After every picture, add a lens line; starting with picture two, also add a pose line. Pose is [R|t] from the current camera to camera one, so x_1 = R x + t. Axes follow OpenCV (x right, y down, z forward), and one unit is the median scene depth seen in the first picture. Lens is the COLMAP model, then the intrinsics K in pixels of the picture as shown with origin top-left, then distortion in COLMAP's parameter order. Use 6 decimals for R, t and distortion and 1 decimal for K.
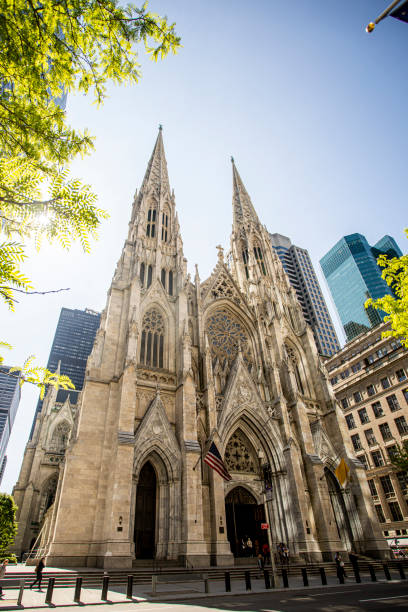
lens RADIAL K [[322.6, 0, 179.7], [0, 322.6, 330.8], [0, 0, 1]] dist [-0.057227, 0.000283]
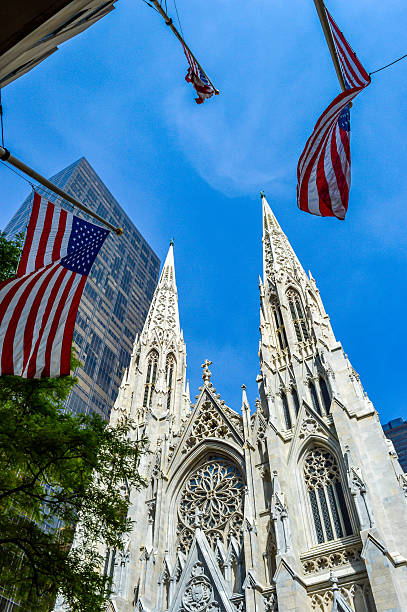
lens RADIAL K [[481.9, 0, 203.5], [0, 481.9, 306.0], [0, 0, 1]] dist [-0.093531, 0.008542]
pose [[0.600242, -0.640178, -0.479460, 1.065557], [0.457284, 0.766503, -0.450960, 0.180318], [0.656202, 0.051436, 0.752830, 0.281807]]
